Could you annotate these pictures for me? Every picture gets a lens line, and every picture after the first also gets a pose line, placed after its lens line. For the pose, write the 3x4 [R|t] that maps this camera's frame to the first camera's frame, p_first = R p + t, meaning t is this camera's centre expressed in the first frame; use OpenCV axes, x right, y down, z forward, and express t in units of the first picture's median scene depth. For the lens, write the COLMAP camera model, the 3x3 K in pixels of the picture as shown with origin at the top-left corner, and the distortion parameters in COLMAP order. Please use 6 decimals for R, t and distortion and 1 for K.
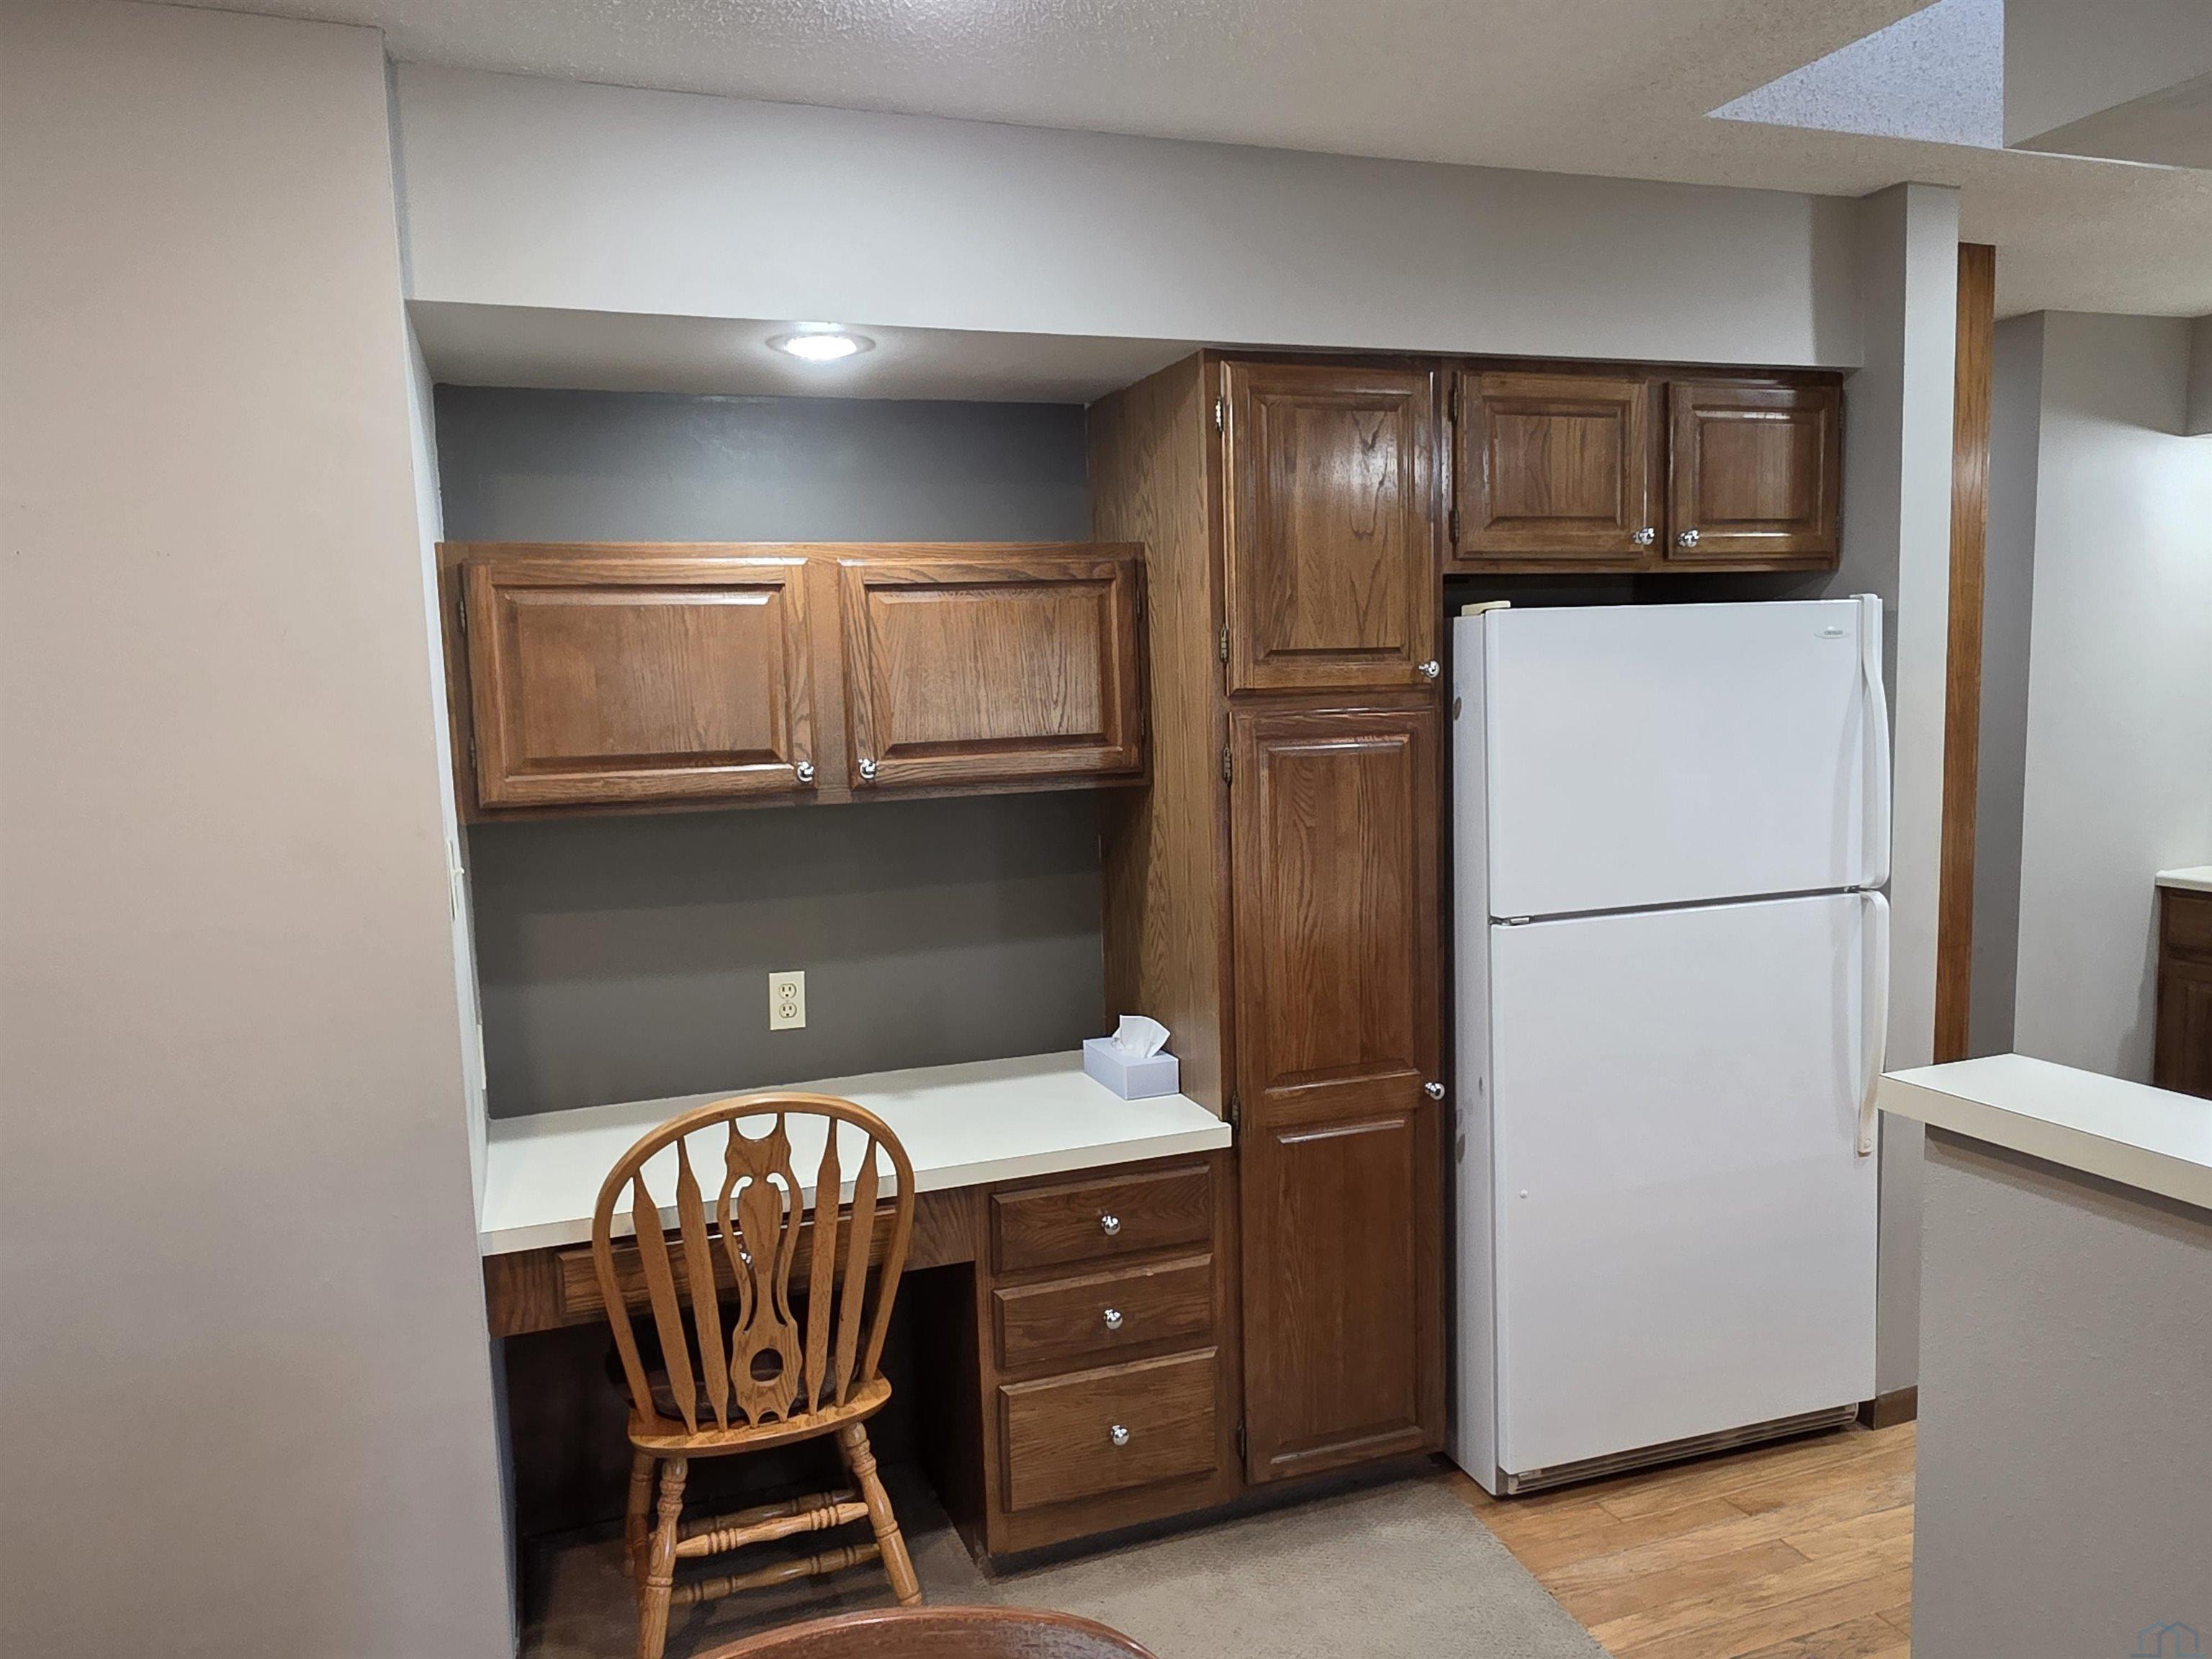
lens RADIAL K [[1564.9, 0, 1095.1], [0, 1564.9, 832.7], [0, 0, 1]] dist [-0.011059, 0.005553]
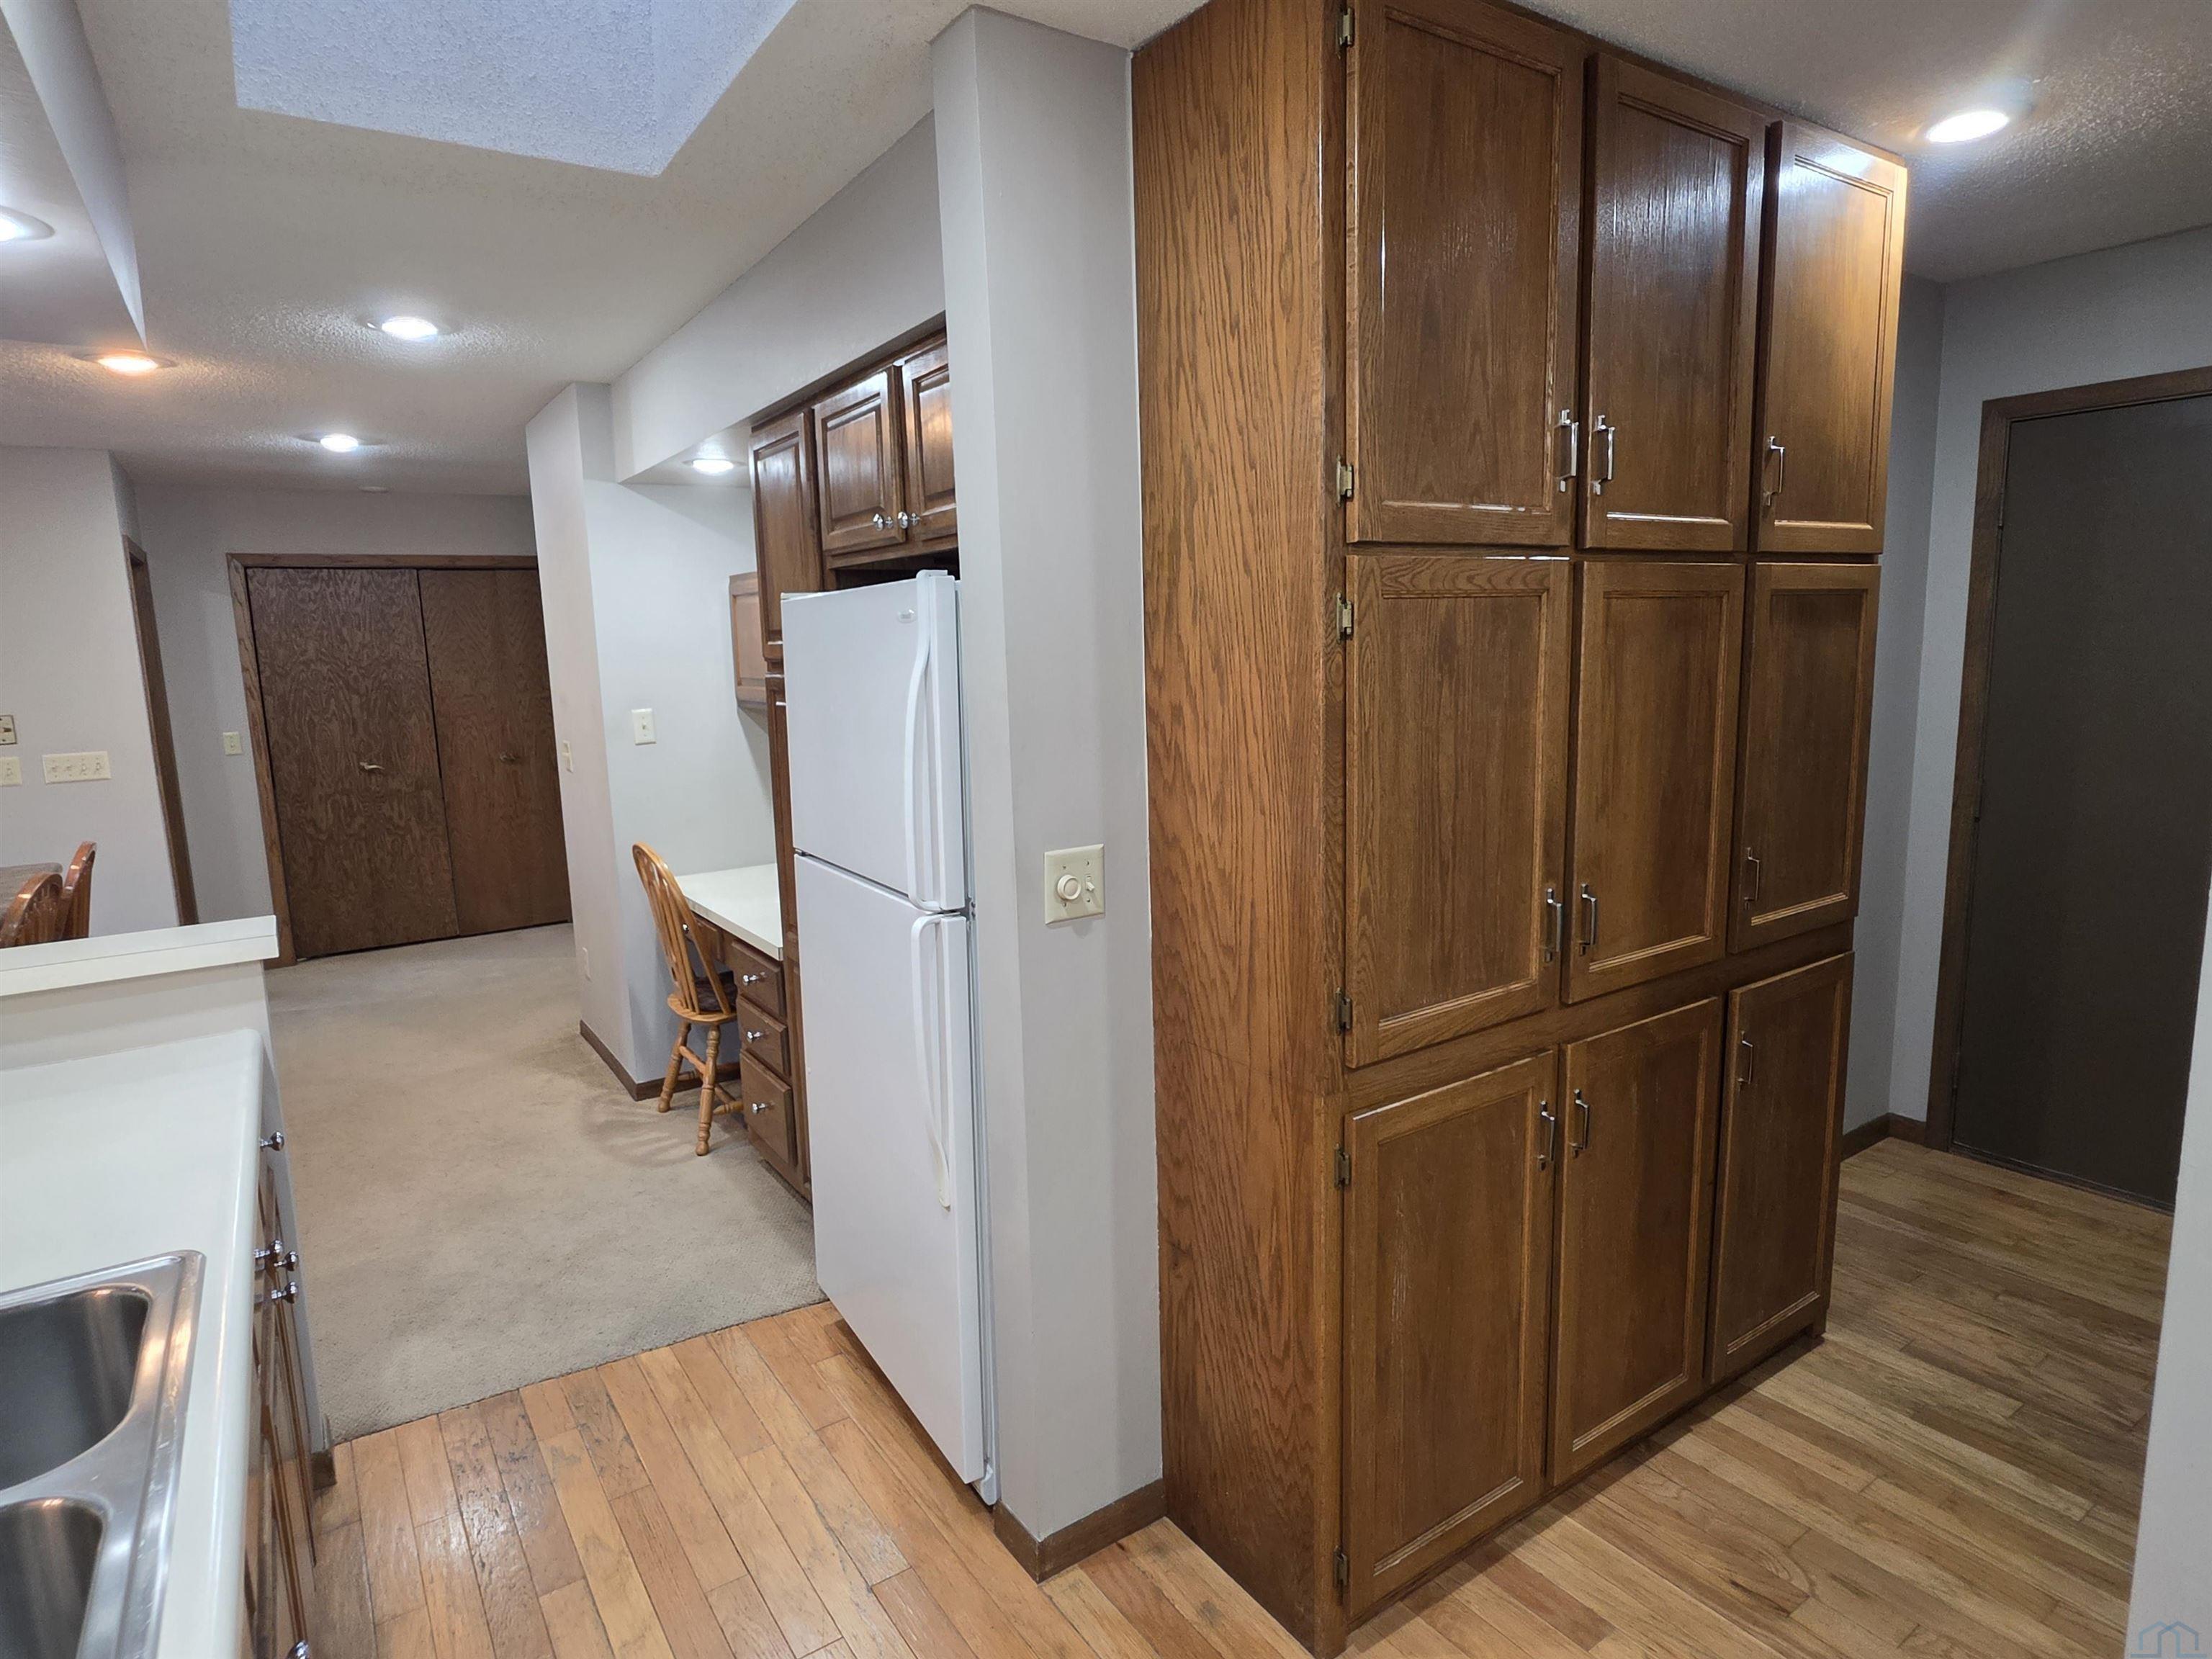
lens RADIAL K [[1225.0, 0, 1108.1], [0, 1225.0, 827.0], [0, 0, 1]] dist [-0.000332, -0.000251]
pose [[0.241675, 0.169742, -0.955396, 1.266851], [-0.079622, 0.984730, 0.154813, -0.135870], [0.967085, 0.038656, 0.251500, 0.999747]]
